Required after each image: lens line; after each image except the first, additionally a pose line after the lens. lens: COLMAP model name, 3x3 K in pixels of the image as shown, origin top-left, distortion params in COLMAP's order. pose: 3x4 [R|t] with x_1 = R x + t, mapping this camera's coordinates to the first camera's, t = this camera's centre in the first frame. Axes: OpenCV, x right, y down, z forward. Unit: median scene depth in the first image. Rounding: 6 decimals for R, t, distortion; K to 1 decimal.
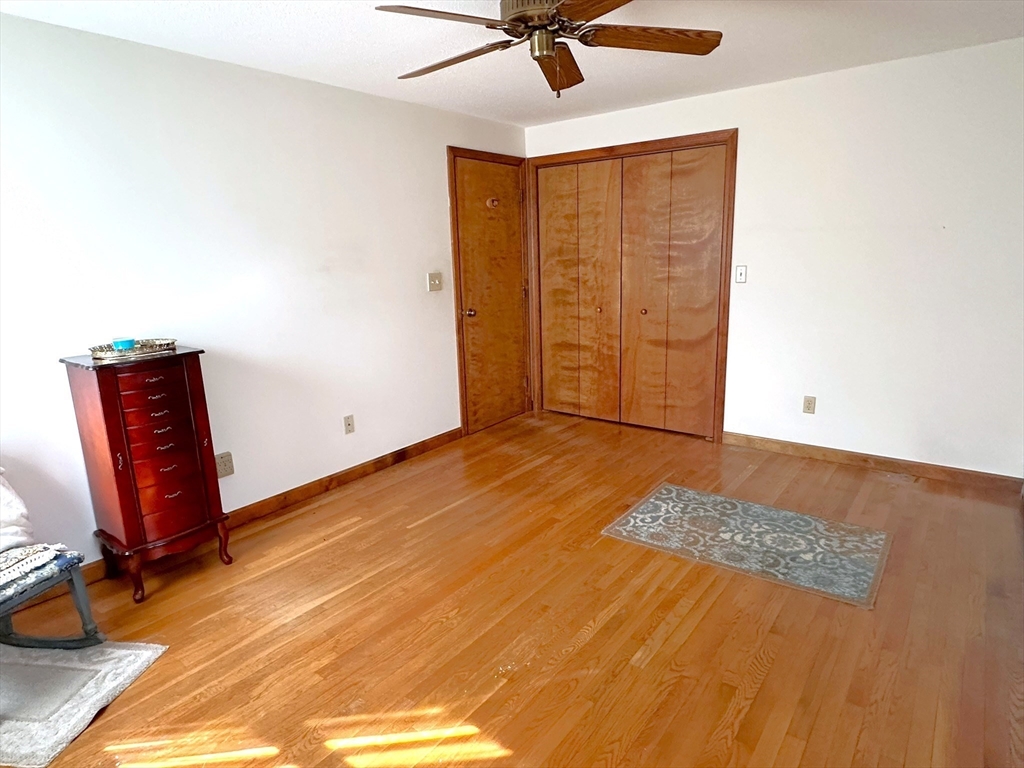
lens RADIAL K [[596.3, 0, 512.1], [0, 596.3, 383.2], [0, 0, 1]] dist [0.004300, 0.000665]
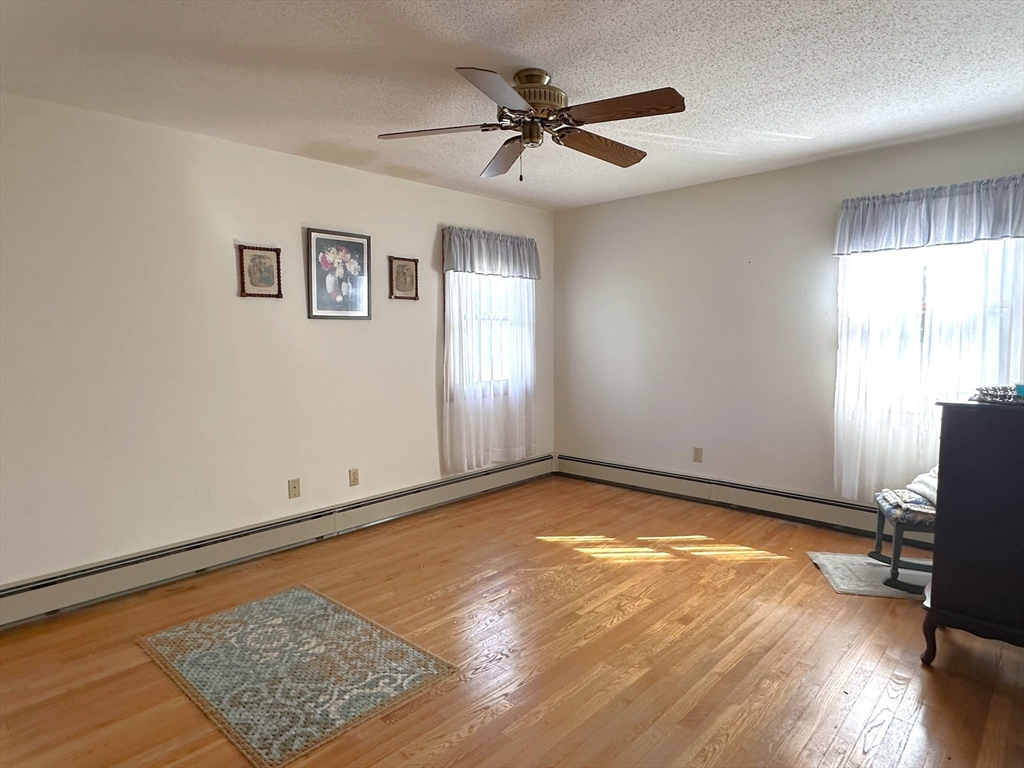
lens RADIAL K [[596.3, 0, 511.6], [0, 596.3, 382.2], [0, 0, 1]] dist [0.004300, 0.000665]
pose [[-0.994824, 0.033992, 0.095763, -0.003551], [0.061347, 0.952181, 0.299312, -0.342959], [-0.081009, 0.303637, -0.949338, 1.699860]]
